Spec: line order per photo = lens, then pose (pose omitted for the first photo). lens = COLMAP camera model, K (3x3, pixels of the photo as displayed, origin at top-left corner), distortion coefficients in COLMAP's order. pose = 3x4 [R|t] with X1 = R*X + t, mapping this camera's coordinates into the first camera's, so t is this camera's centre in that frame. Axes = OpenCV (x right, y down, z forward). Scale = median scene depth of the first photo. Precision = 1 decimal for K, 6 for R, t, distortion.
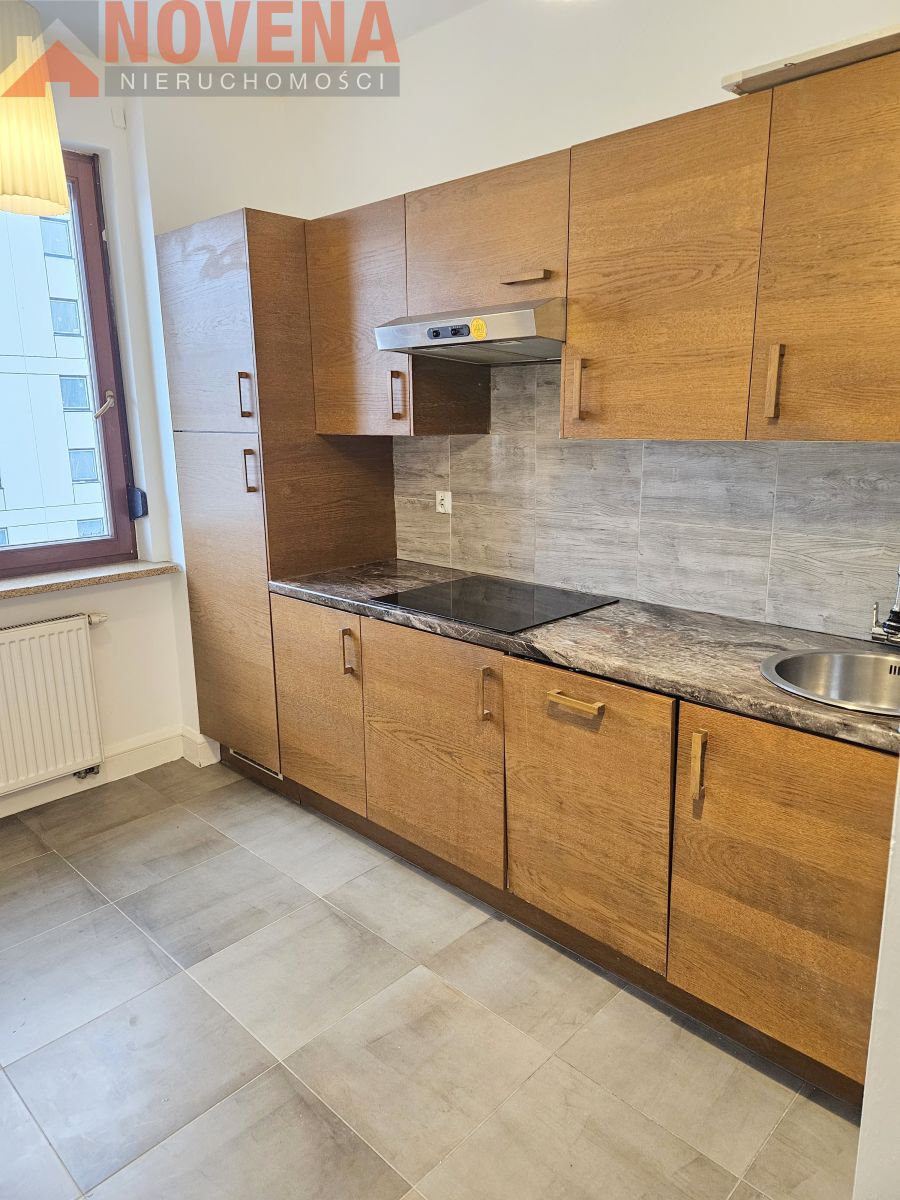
lens RADIAL K [[824.3, 0, 464.4], [0, 824.3, 599.0], [0, 0, 1]] dist [0.041145, -0.000930]
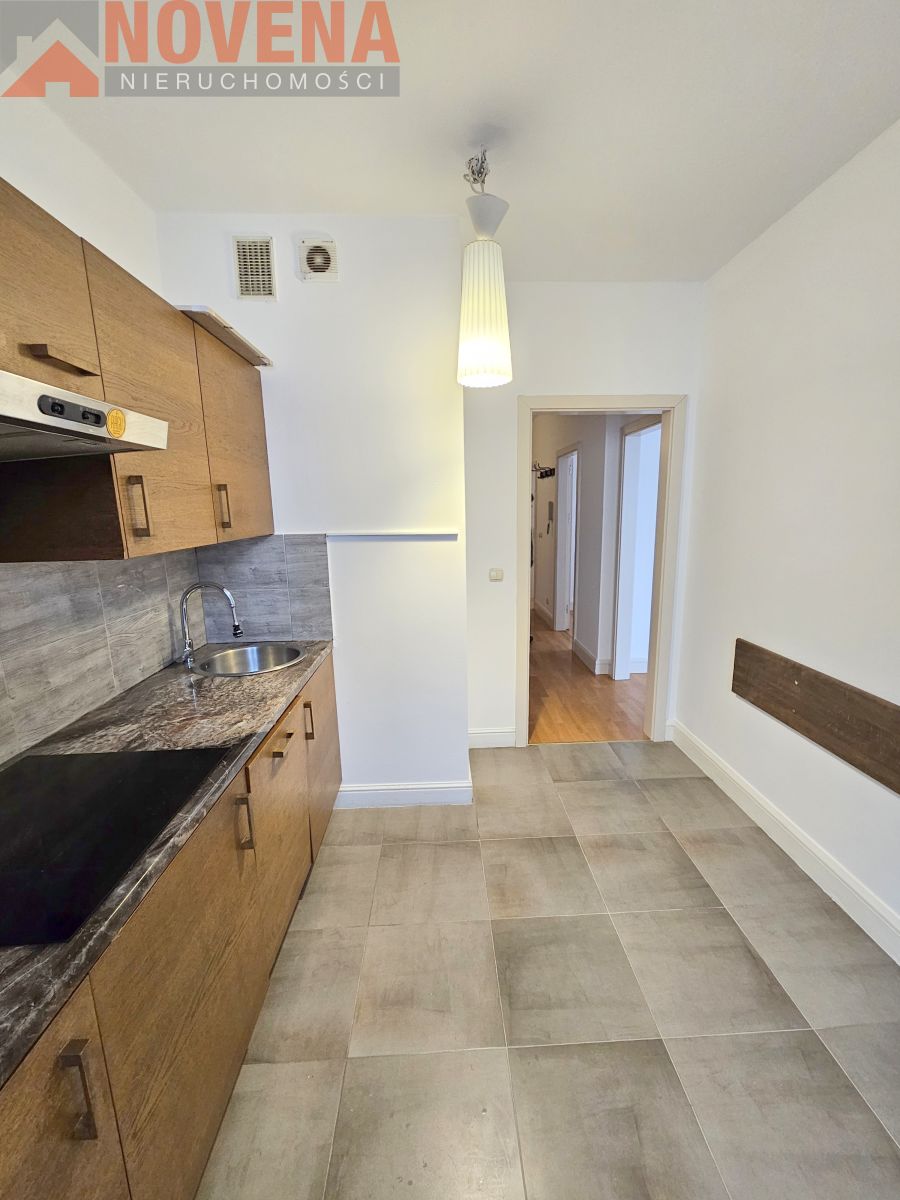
lens RADIAL K [[516.0, 0, 464.4], [0, 516.0, 606.7], [0, 0, 1]] dist [0.000566, 0.000226]
pose [[-0.738058, -0.106301, 0.666311, -0.563285], [0.173786, 0.924247, 0.339949, -0.287372], [-0.651973, 0.366697, -0.663674, 1.207790]]
